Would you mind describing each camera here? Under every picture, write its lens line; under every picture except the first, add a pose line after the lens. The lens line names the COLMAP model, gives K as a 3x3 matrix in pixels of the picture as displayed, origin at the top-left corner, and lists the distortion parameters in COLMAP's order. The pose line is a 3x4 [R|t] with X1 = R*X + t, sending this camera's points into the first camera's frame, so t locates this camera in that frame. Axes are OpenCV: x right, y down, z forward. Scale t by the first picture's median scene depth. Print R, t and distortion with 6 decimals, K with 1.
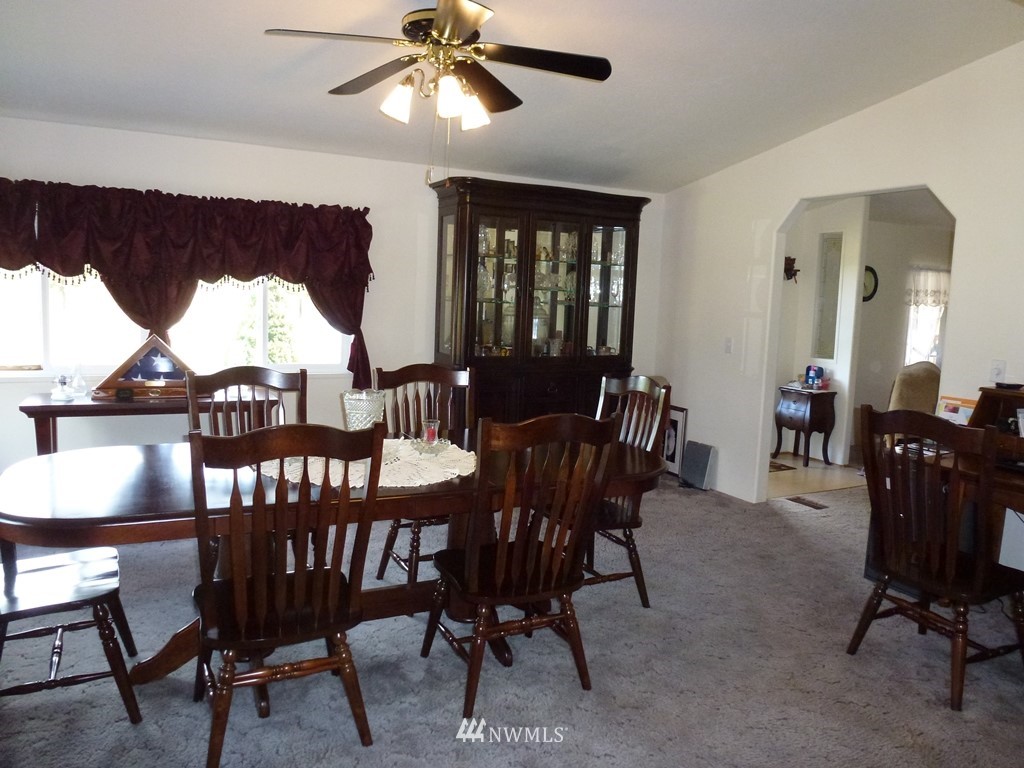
lens RADIAL K [[727.8, 0, 491.0], [0, 727.8, 376.6], [0, 0, 1]] dist [-0.011535, -0.002856]
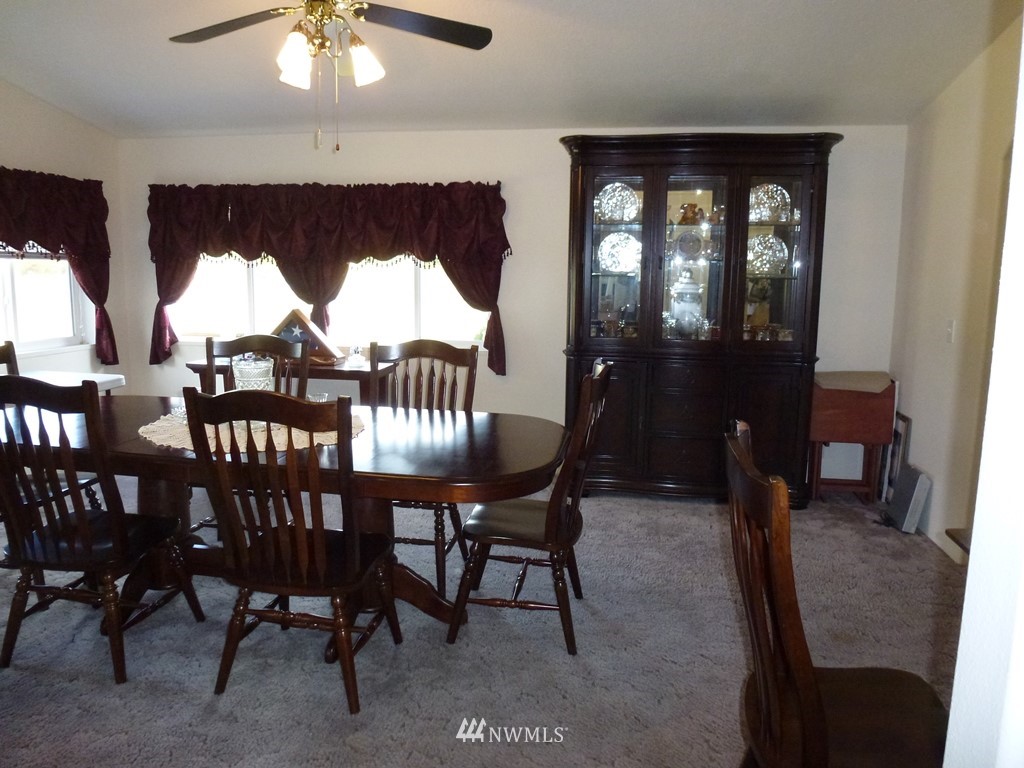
lens RADIAL K [[711.7, 0, 512.0], [0, 711.7, 384.0], [0, 0, 1]] dist [-0.016605, -0.002233]
pose [[0.816655, 0.068066, -0.573098, 0.432782], [-0.050048, 0.997632, 0.047170, -0.006970], [0.574951, -0.009839, 0.818128, 0.238815]]
